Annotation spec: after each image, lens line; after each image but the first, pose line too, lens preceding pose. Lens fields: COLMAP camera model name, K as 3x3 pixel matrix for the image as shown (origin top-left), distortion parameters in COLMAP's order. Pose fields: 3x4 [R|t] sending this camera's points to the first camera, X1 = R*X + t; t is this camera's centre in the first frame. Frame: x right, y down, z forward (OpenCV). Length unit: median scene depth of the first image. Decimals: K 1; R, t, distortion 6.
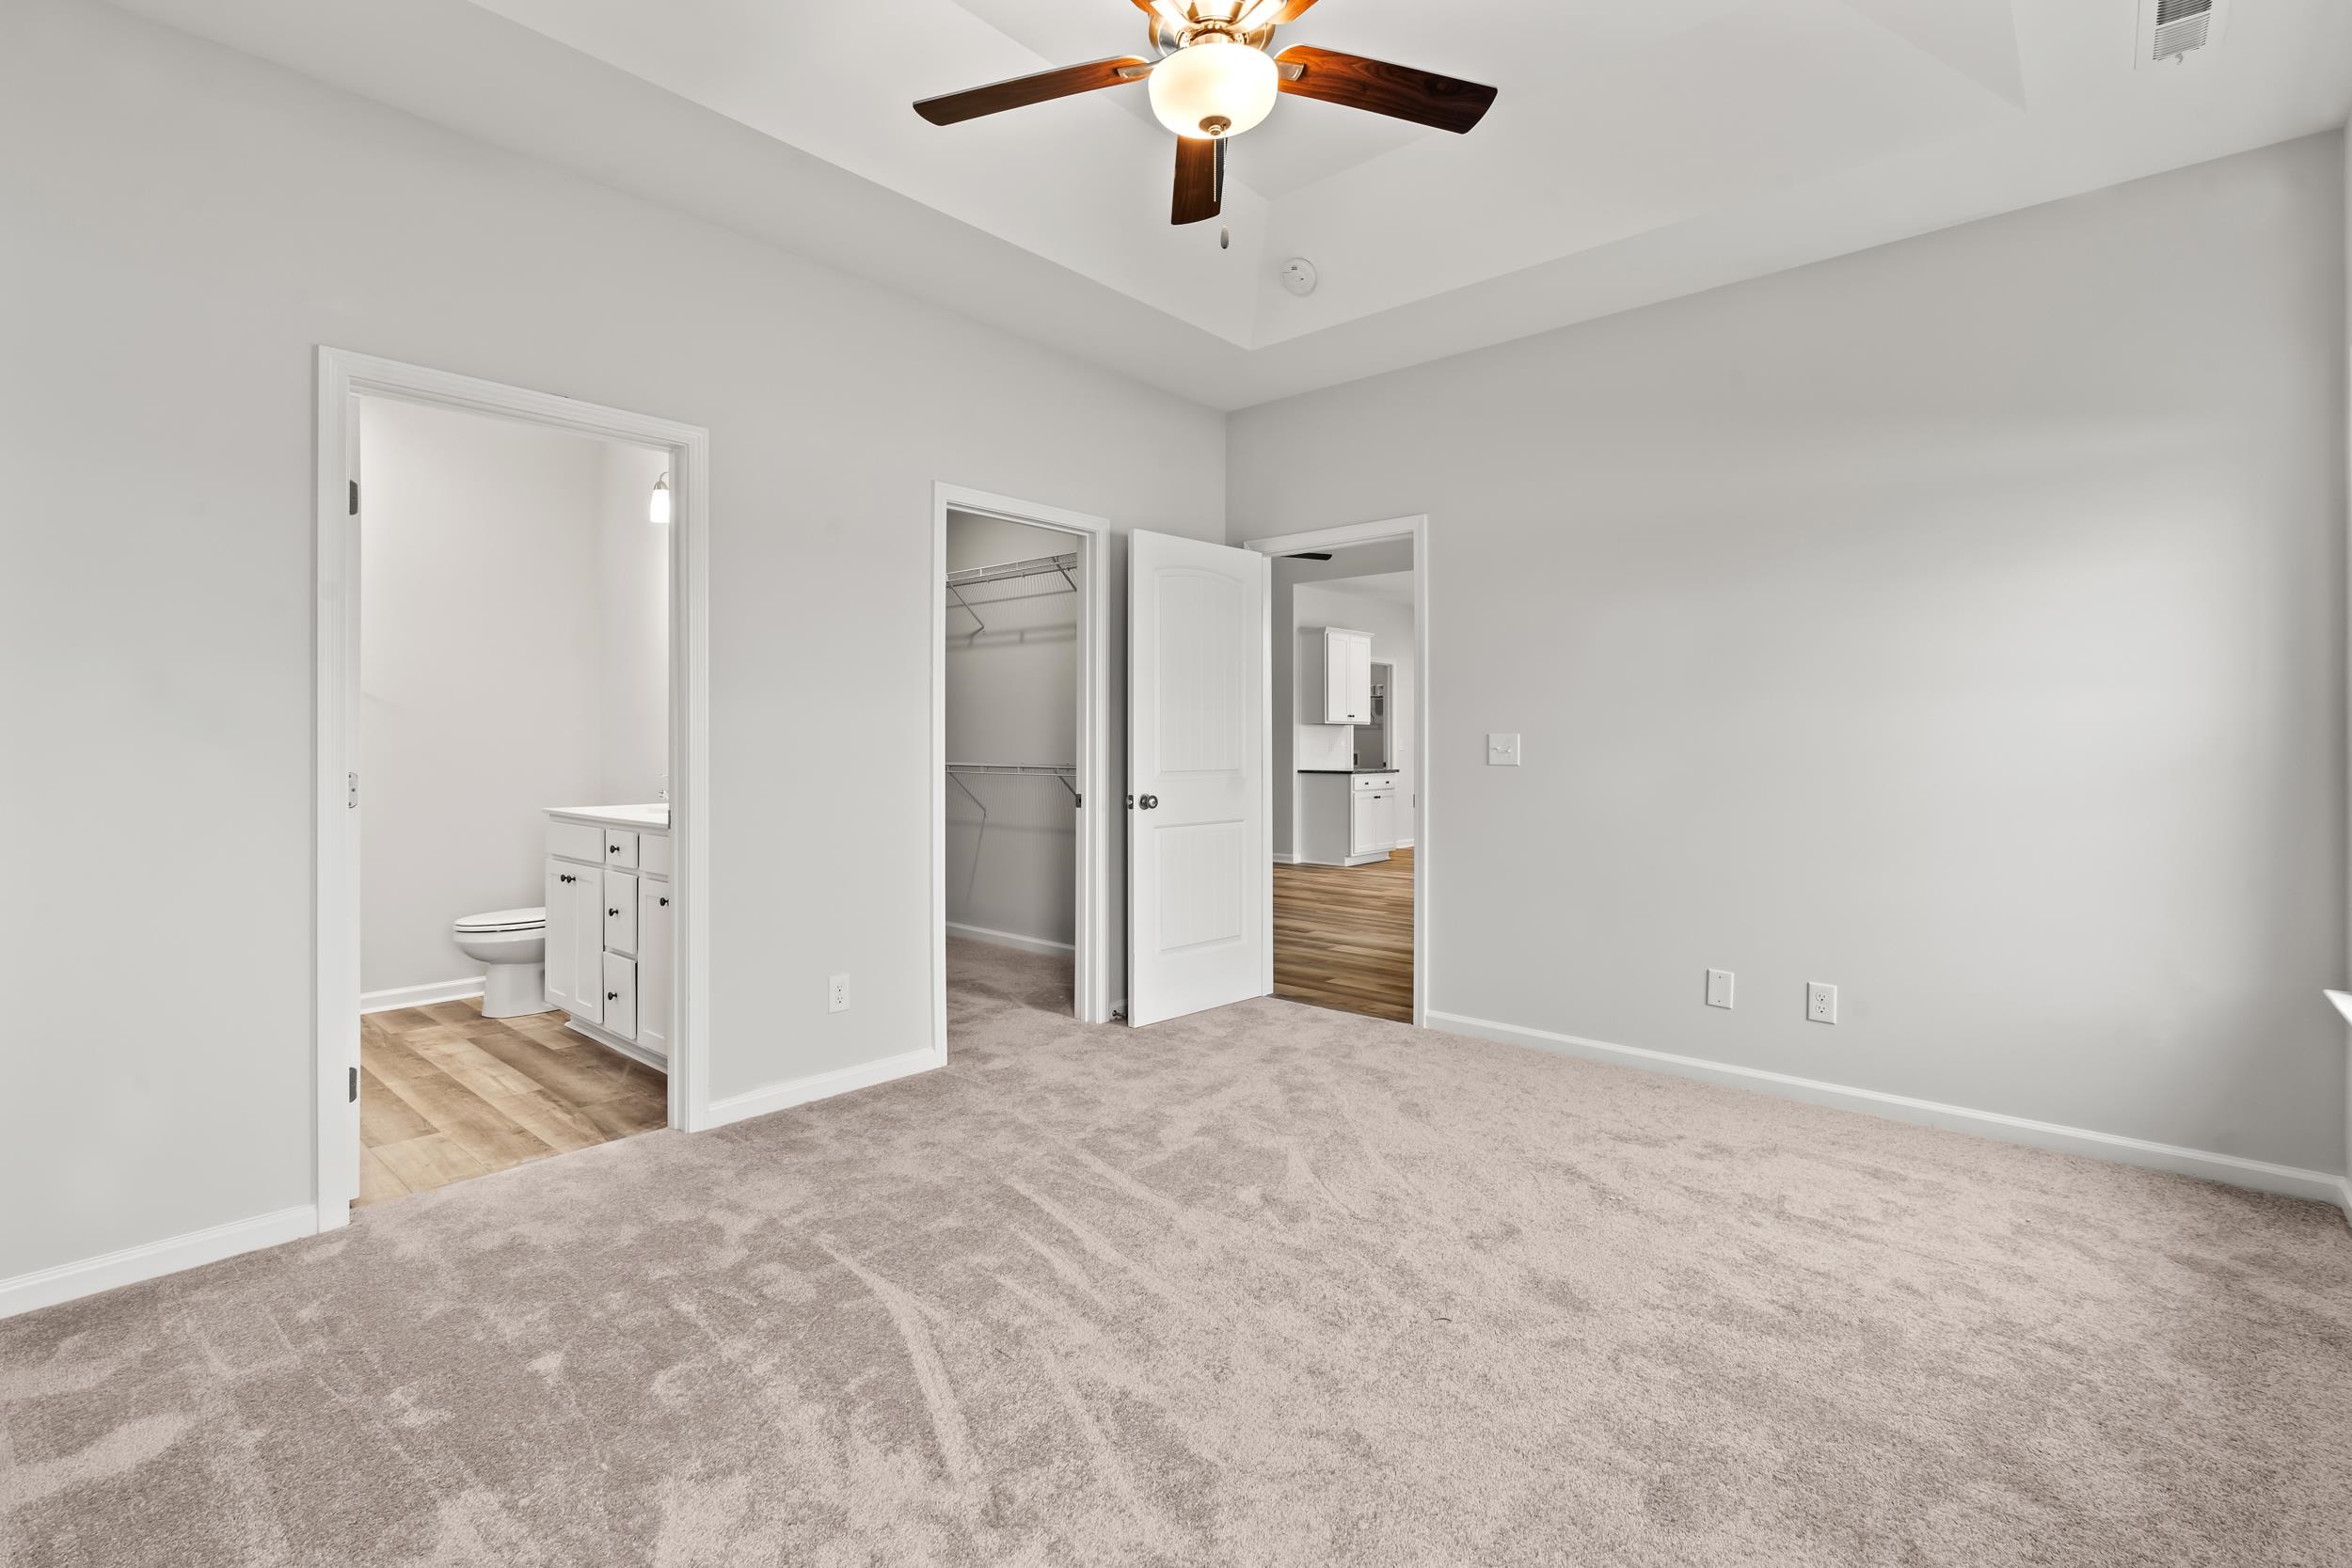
lens RADIAL K [[1078.2, 0, 1165.9], [0, 1078.2, 750.3], [0, 0, 1]] dist [-0.002396, 0.000059]
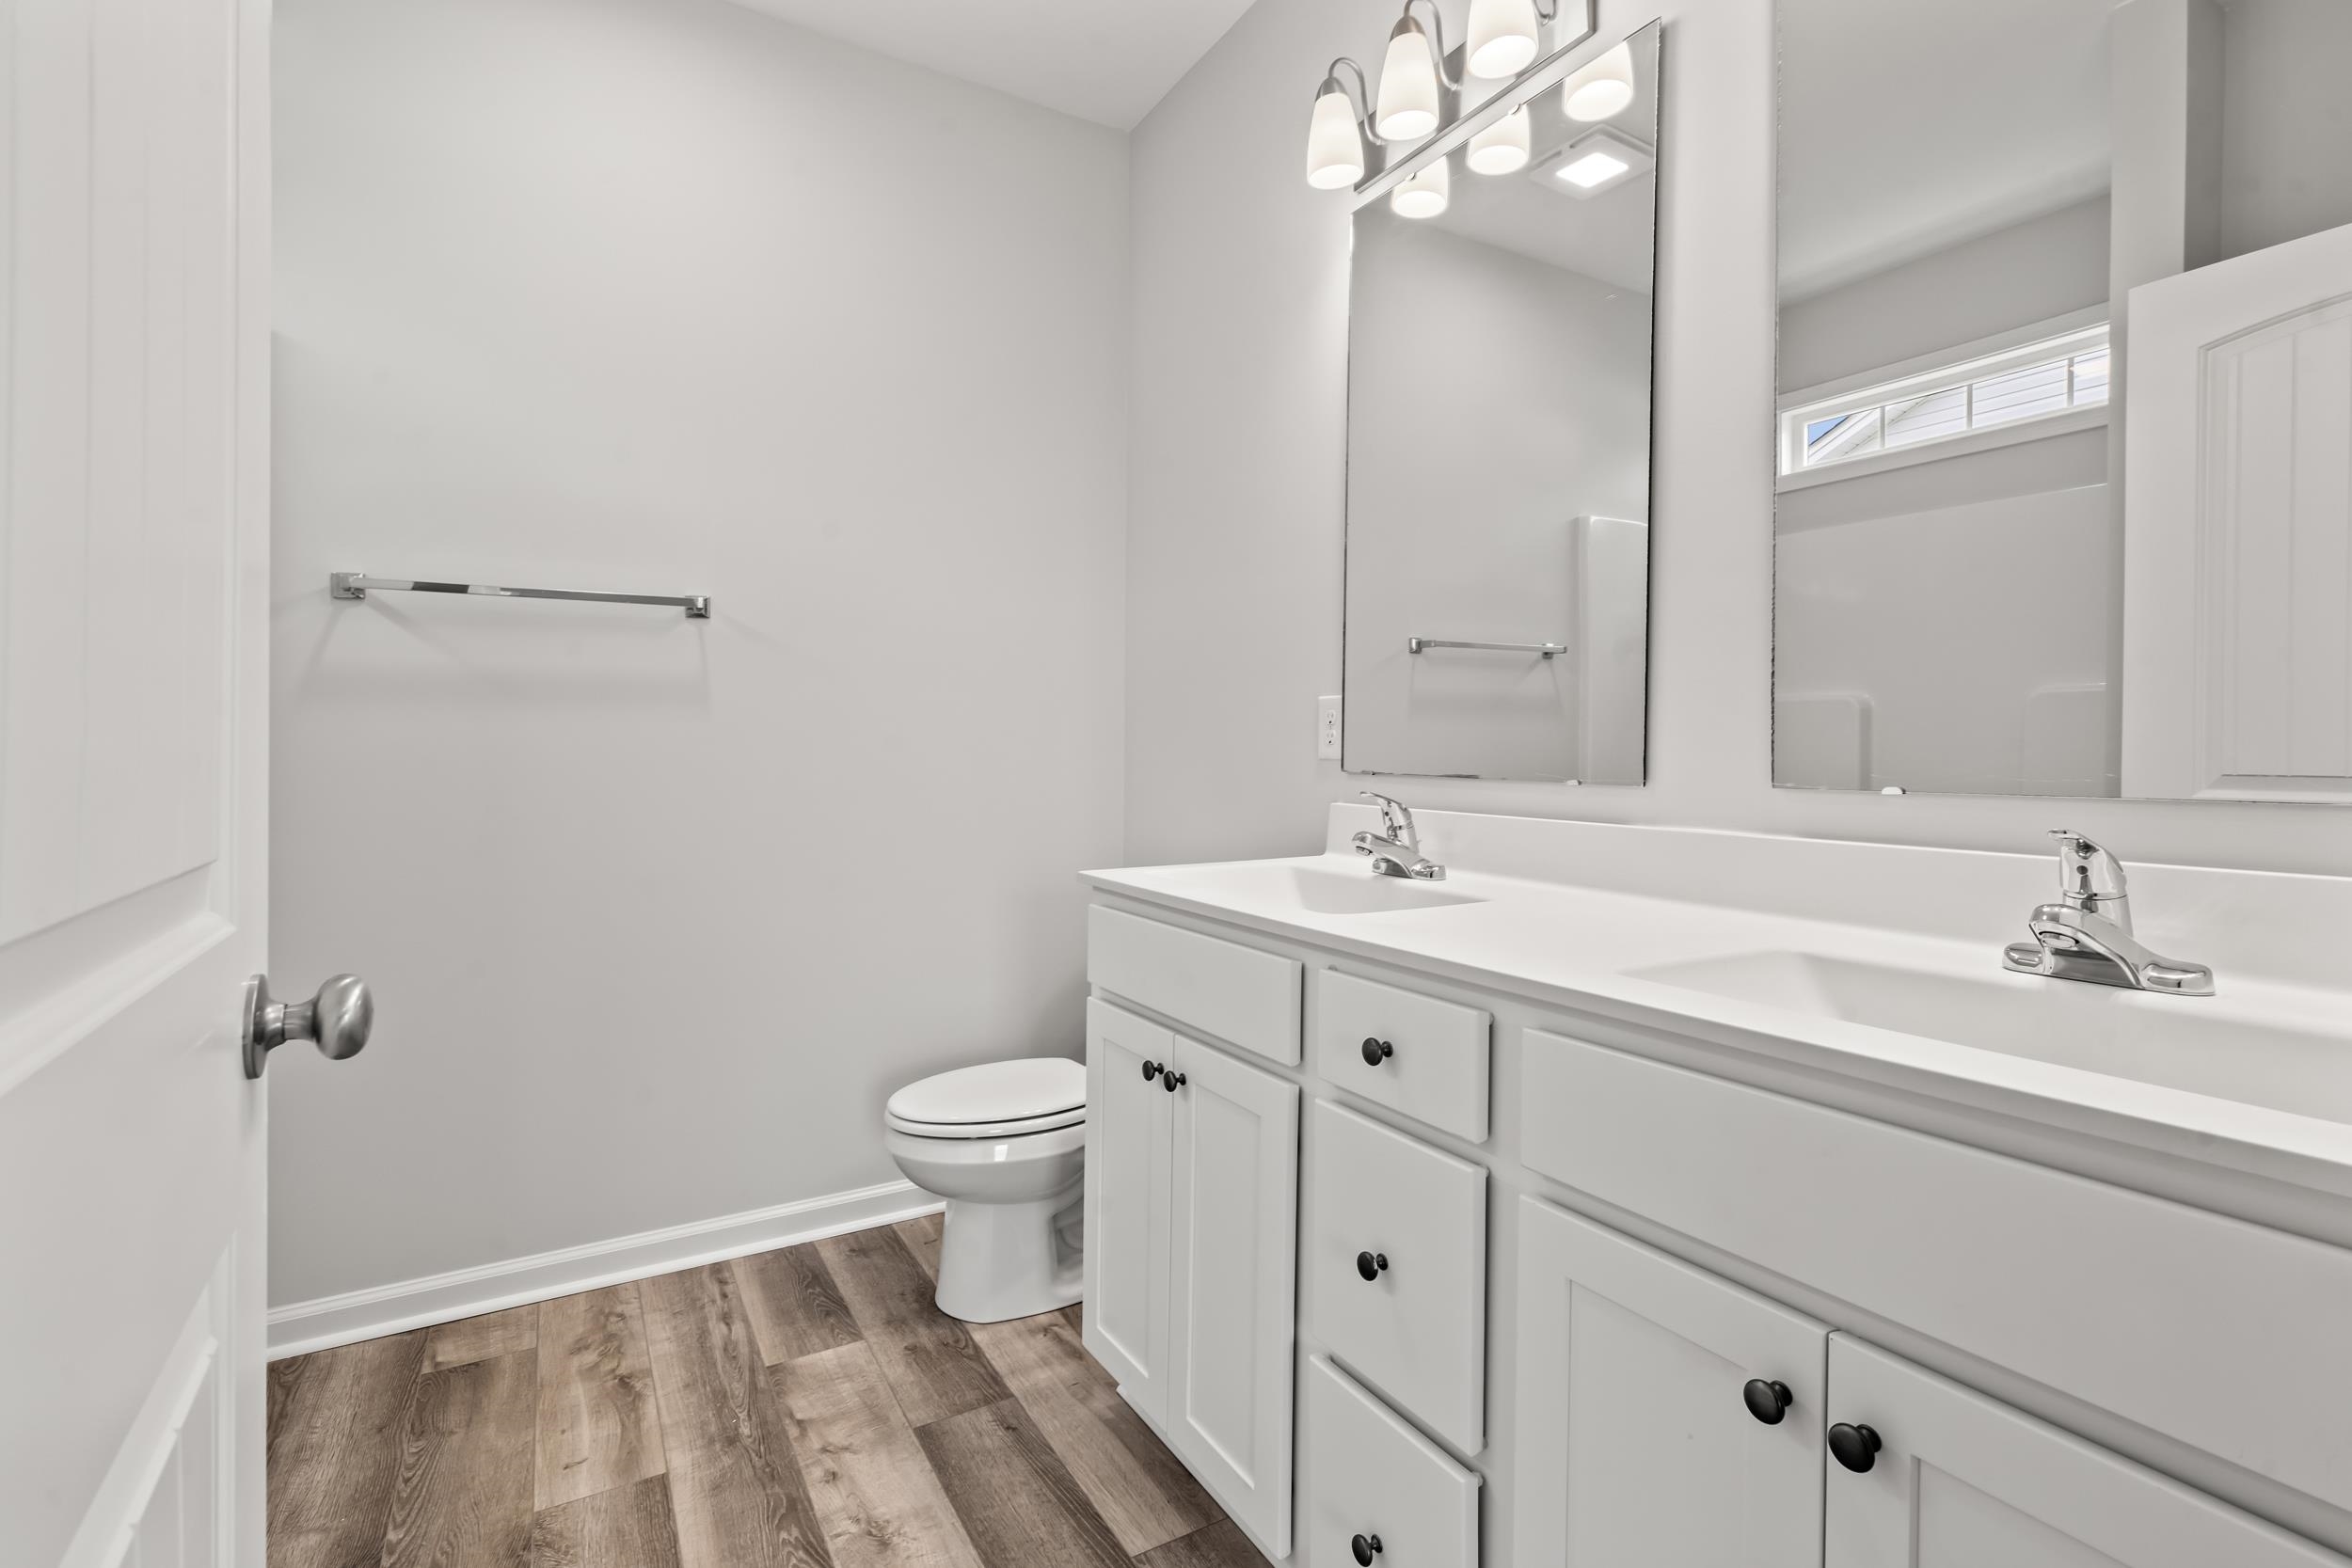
lens RADIAL K [[1078.2, 0, 1165.9], [0, 1078.2, 750.3], [0, 0, 1]] dist [-0.002396, 0.000059]
pose [[0.952013, 0.006693, -0.305985, -0.418172], [-0.007663, 0.999969, -0.001968, 0.009381], [0.305962, 0.004218, 0.952034, 0.614318]]
